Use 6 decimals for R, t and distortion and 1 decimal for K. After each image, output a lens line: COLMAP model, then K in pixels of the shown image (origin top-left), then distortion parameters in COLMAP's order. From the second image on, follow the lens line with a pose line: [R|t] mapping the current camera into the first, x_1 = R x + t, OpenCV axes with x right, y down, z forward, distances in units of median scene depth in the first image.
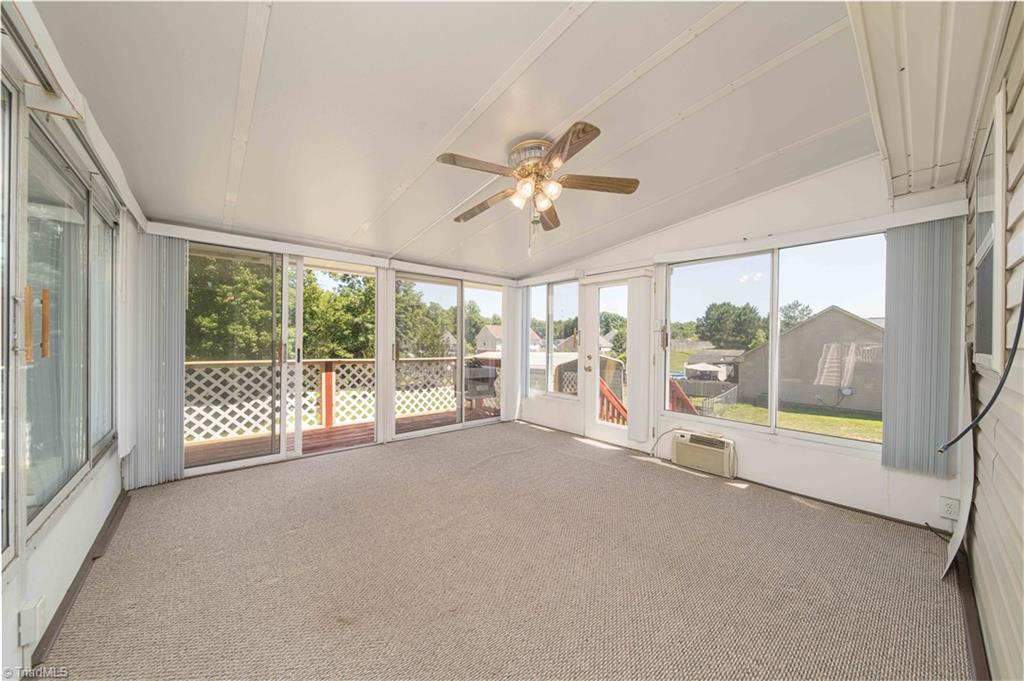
lens RADIAL K [[361.8, 0, 511.4], [0, 361.8, 343.9], [0, 0, 1]] dist [-0.002818, -0.000840]
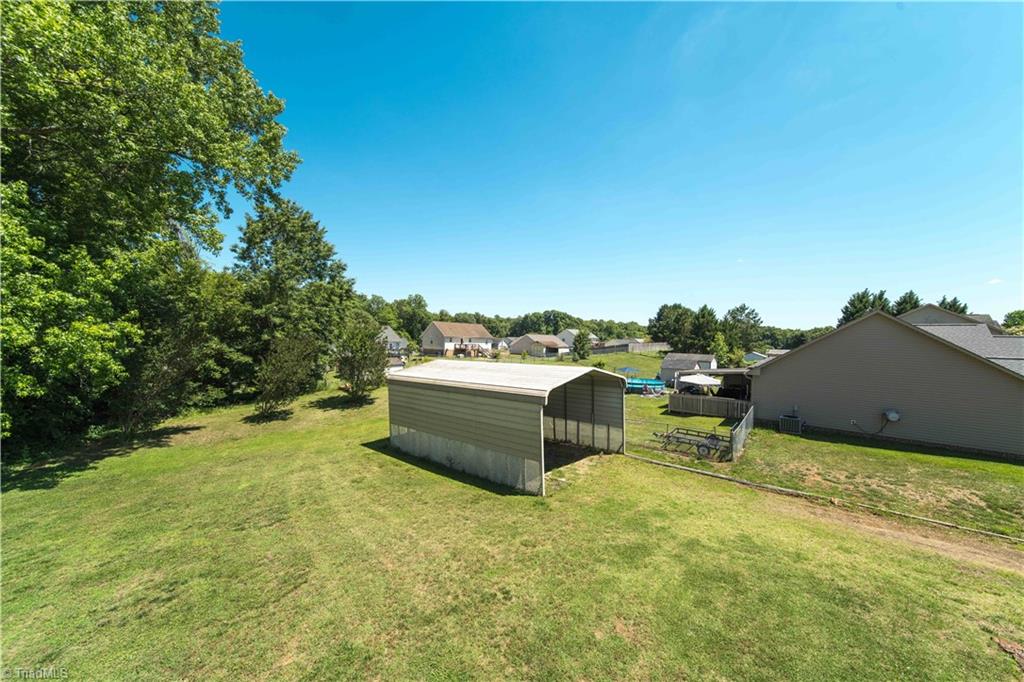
lens RADIAL K [[361.8, 0, 514.2], [0, 361.8, 339.6], [0, 0, 1]] dist [-0.002818, -0.000840]
pose [[0.988248, 0.014676, 0.152155, -0.010642], [-0.014256, 0.999891, -0.003847, -0.007770], [-0.152195, 0.001632, 0.988349, 0.101545]]
